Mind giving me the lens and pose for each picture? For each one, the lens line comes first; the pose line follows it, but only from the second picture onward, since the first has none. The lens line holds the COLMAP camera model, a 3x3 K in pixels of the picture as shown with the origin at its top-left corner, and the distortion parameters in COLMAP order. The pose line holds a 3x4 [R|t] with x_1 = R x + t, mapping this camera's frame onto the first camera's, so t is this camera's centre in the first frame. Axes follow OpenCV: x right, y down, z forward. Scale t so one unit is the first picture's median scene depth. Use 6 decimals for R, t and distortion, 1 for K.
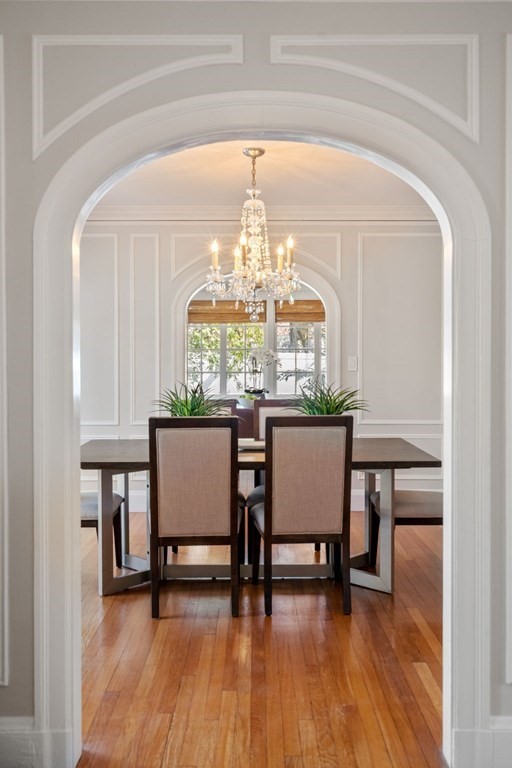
lens RADIAL K [[382.1, 0, 256.0], [0, 382.1, 384.0], [0, 0, 1]] dist [-0.002611, 0.000070]
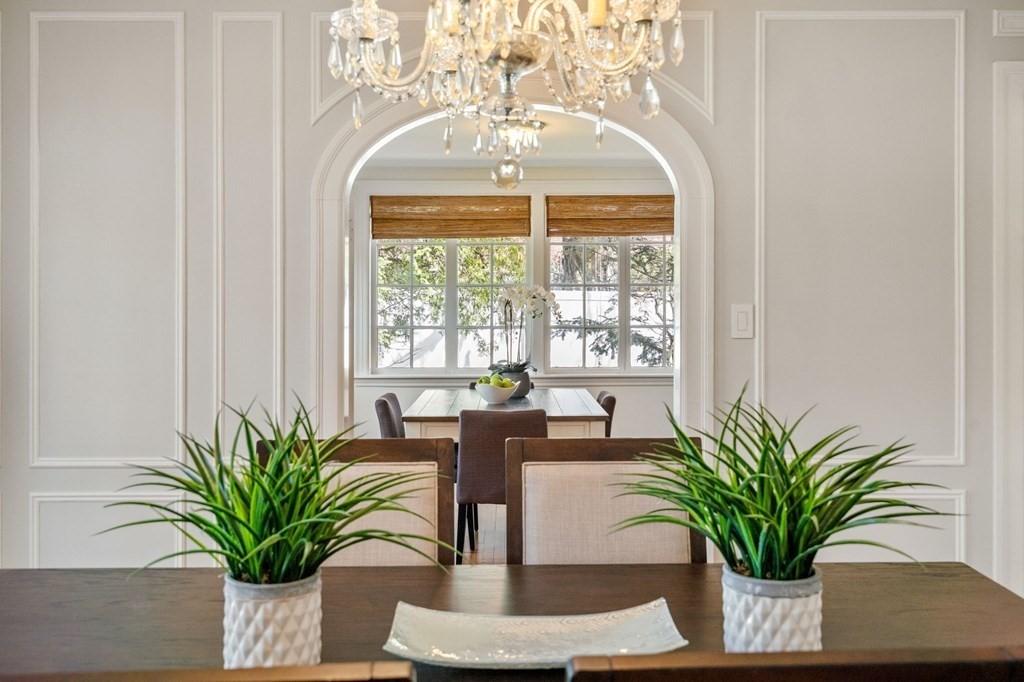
lens RADIAL K [[460.6, 0, 510.9], [0, 460.6, 315.5], [0, 0, 1]] dist [0.001161, -0.000027]
pose [[1.000000, -0.000167, 0.000395, -0.001023], [0.000176, 0.999756, -0.022093, -0.032824], [-0.000391, 0.022093, 0.999756, 0.341126]]
